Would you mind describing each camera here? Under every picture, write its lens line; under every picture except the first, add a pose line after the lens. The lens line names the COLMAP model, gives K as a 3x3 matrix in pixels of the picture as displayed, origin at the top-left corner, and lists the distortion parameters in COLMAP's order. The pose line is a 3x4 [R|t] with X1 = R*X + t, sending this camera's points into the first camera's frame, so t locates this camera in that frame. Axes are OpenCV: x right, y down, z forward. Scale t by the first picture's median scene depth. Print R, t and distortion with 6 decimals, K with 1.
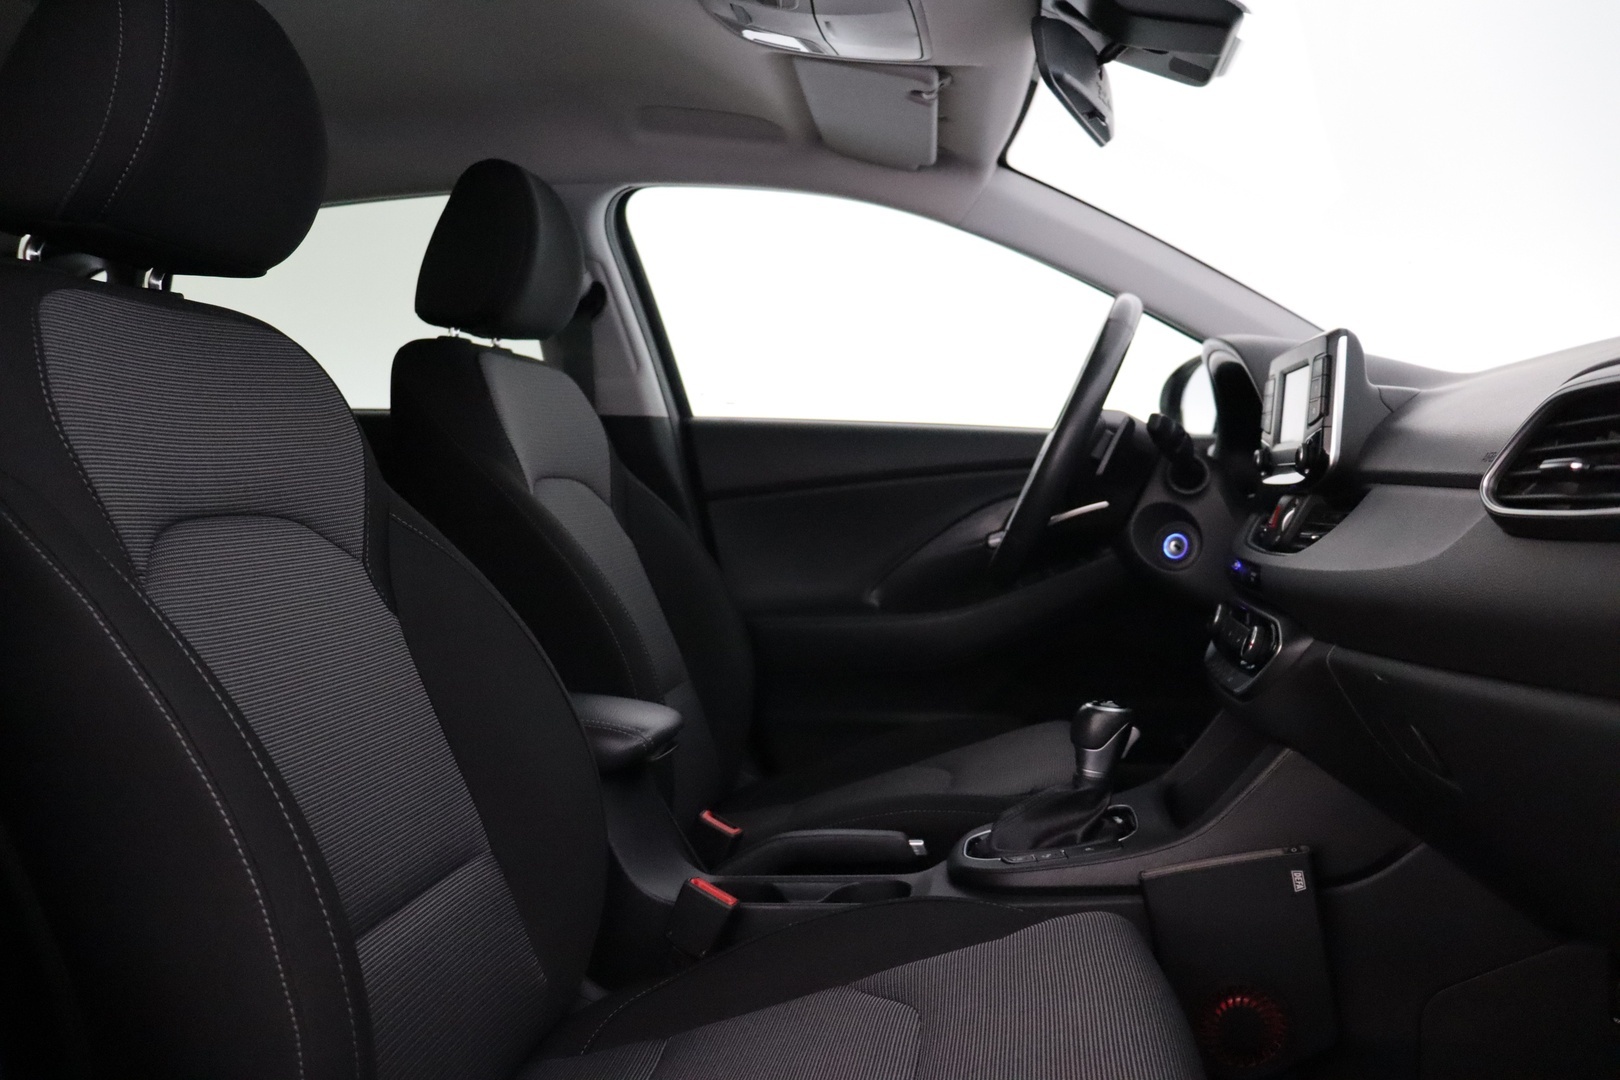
lens RADIAL K [[1409.4, 0, 810.0], [0, 1409.4, 540.0], [0, 0, 1]] dist [-0.100564, -0.000643]
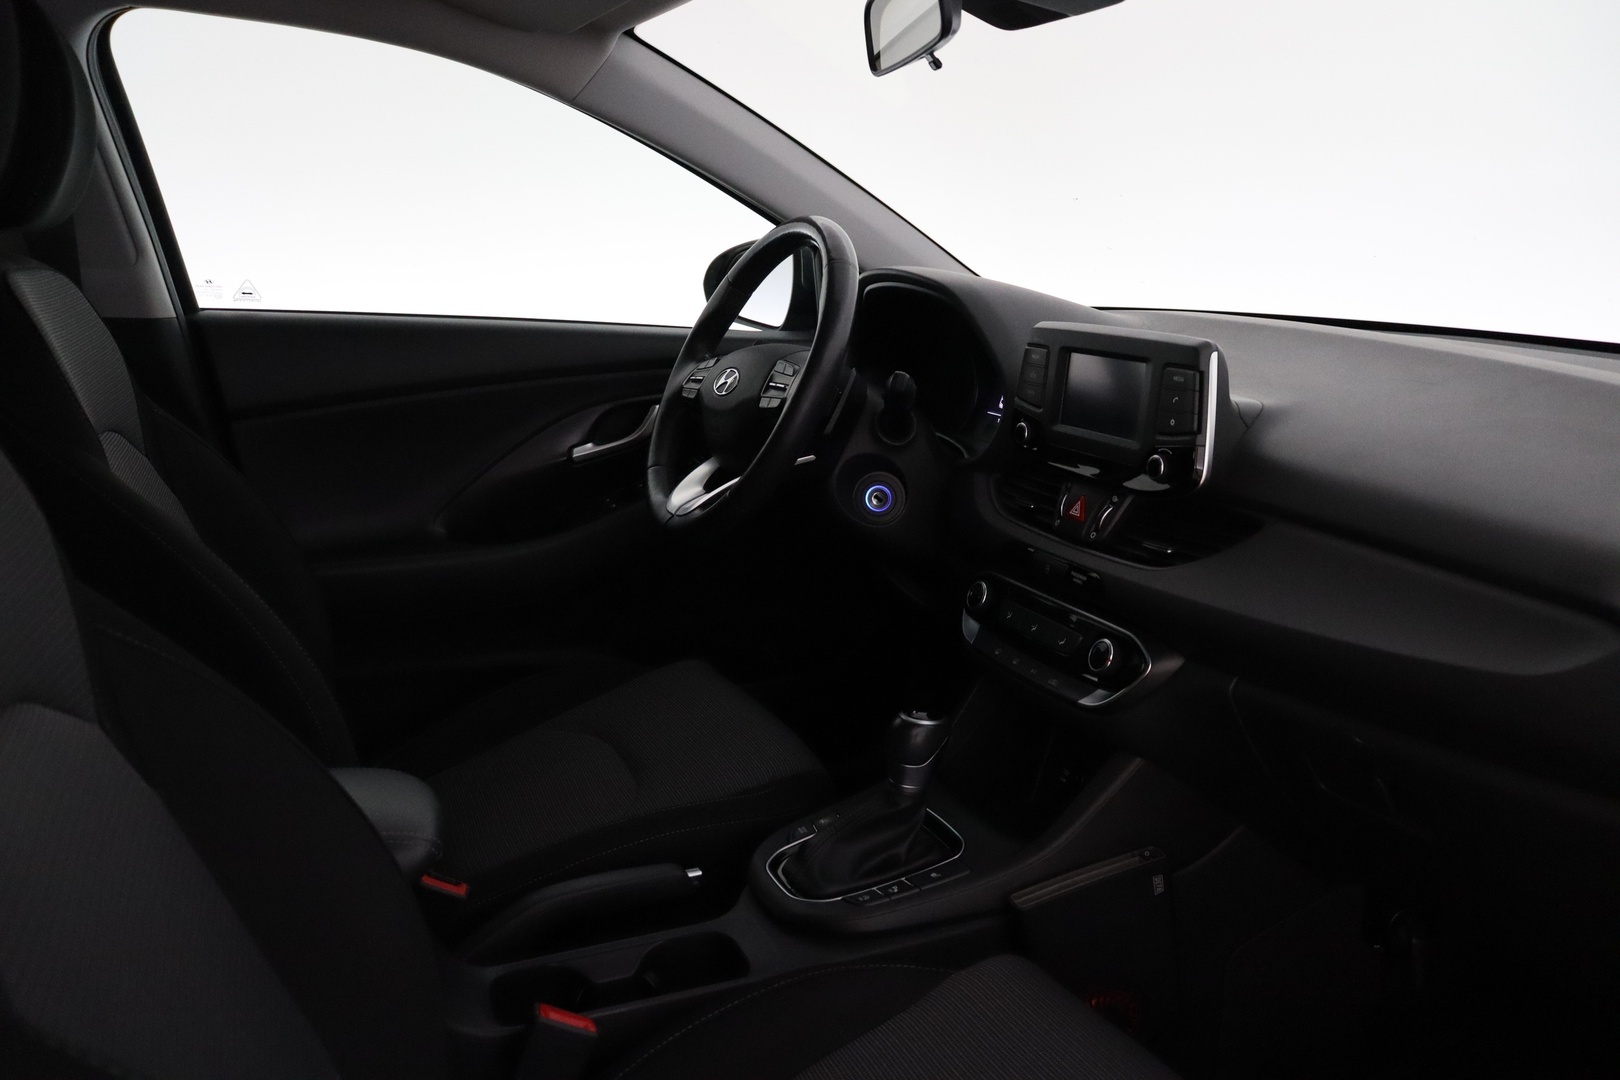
lens RADIAL K [[1371.6, 0, 810.0], [0, 1371.6, 540.0], [0, 0, 1]] dist [-0.171254, -0.001245]
pose [[0.829192, -0.095994, 0.550660, -0.290086], [-0.014663, 0.981069, 0.193105, -0.146318], [-0.558772, -0.168196, 0.812086, 0.270744]]
